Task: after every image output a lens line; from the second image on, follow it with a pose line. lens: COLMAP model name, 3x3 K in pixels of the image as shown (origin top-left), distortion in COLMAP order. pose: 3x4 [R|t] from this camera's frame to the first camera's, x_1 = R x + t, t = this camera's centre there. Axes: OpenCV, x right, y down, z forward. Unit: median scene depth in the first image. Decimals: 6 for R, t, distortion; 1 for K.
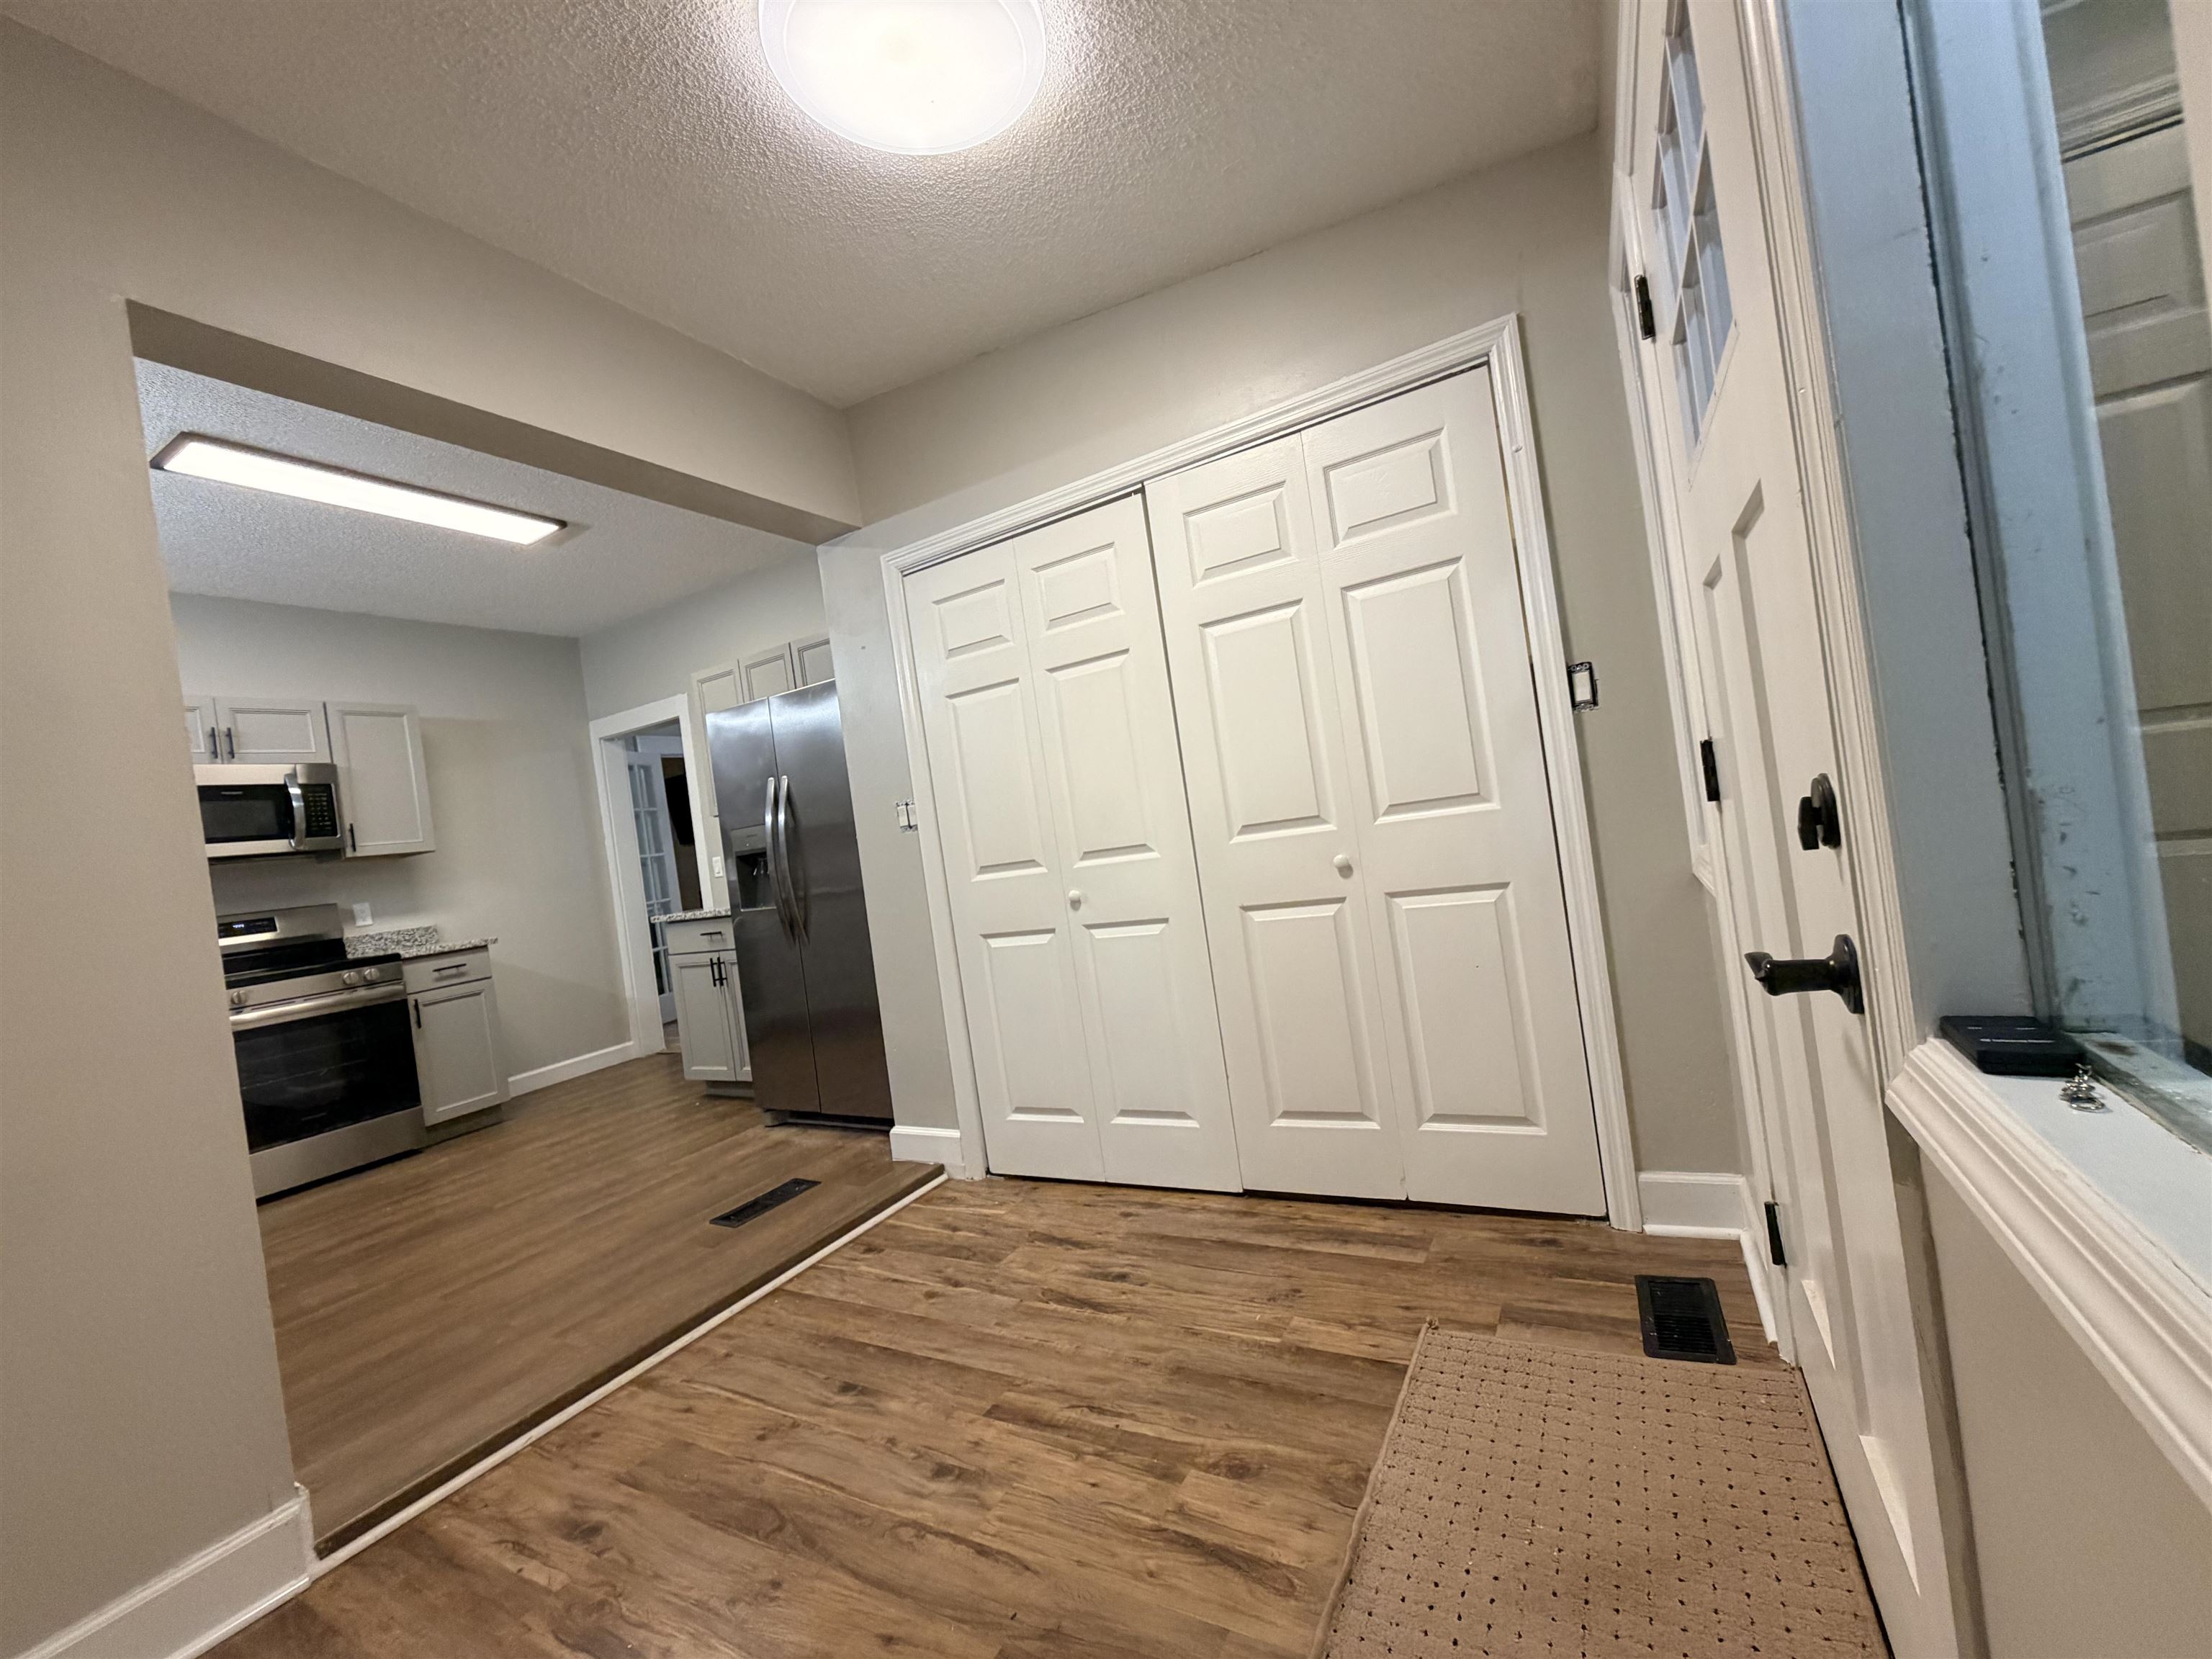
lens RADIAL K [[876.4, 0, 1106.0], [0, 876.4, 829.5], [0, 0, 1]] dist [0.001695, 0.000062]
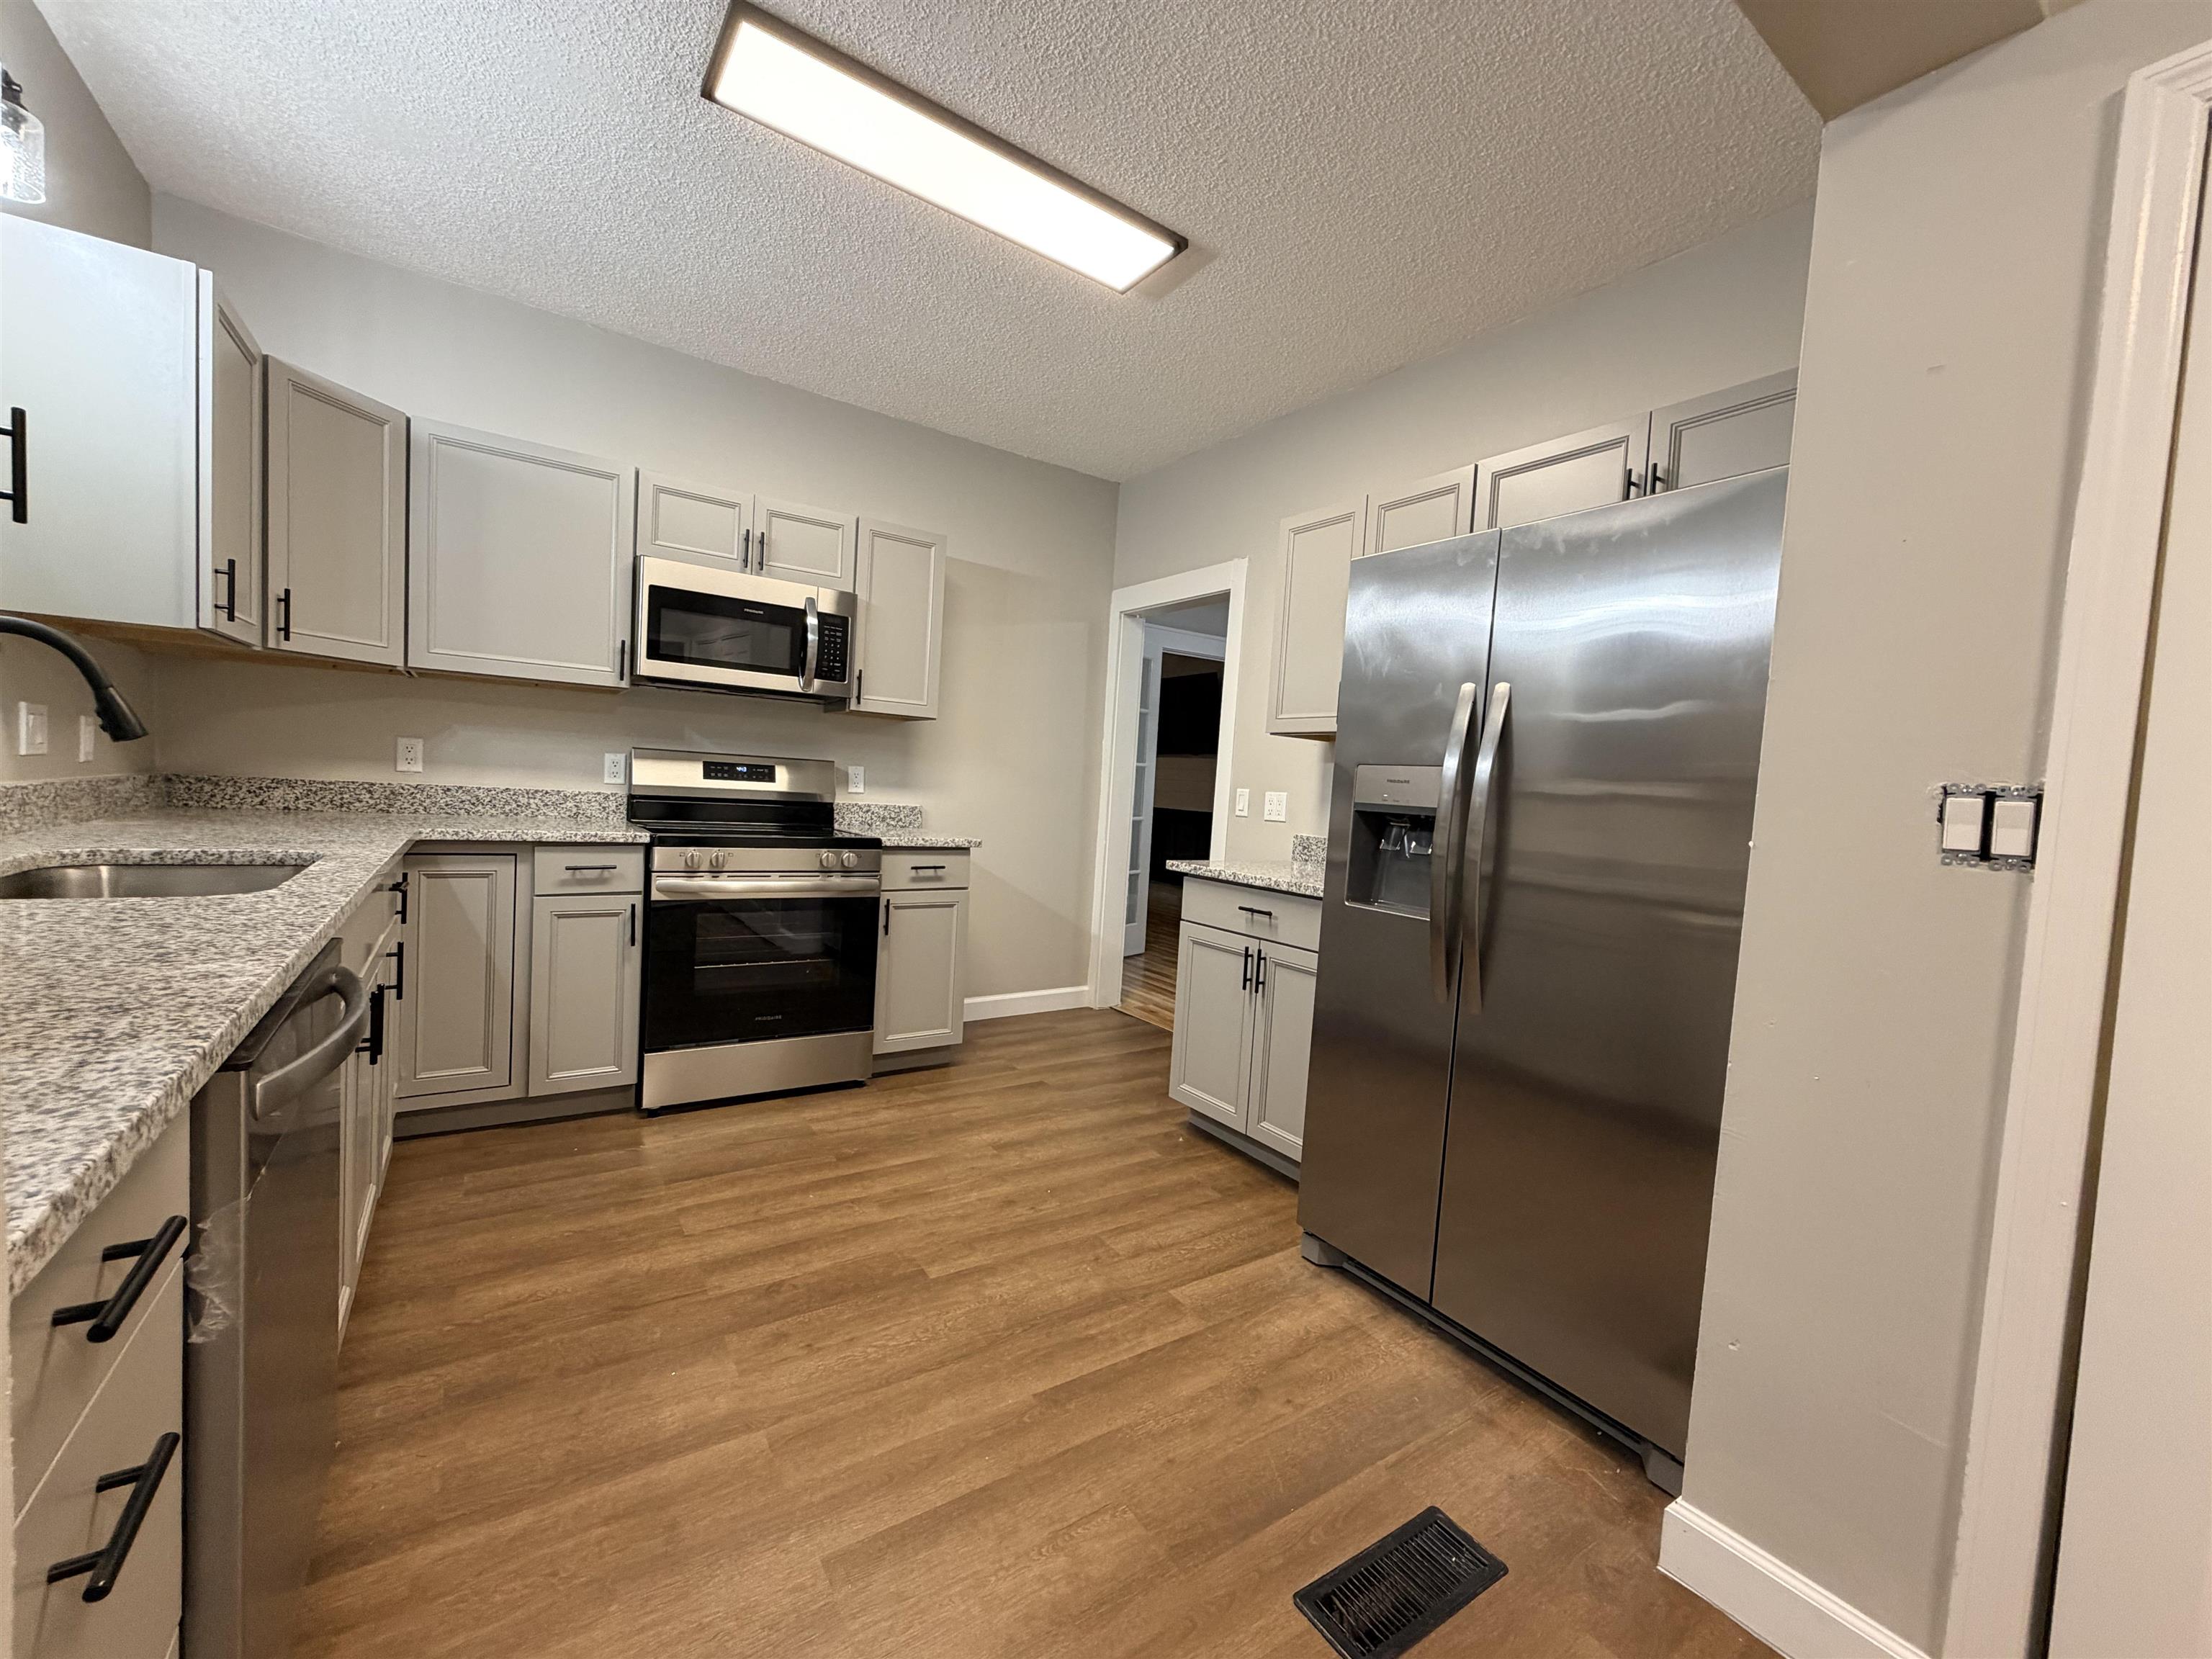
lens RADIAL K [[876.4, 0, 1106.0], [0, 876.4, 829.5], [0, 0, 1]] dist [0.001695, 0.000062]
pose [[0.883826, 0.210196, -0.417934, -0.289812], [-0.182306, 0.977501, 0.106094, 0.010444], [0.430831, -0.017576, 0.902261, 0.364717]]
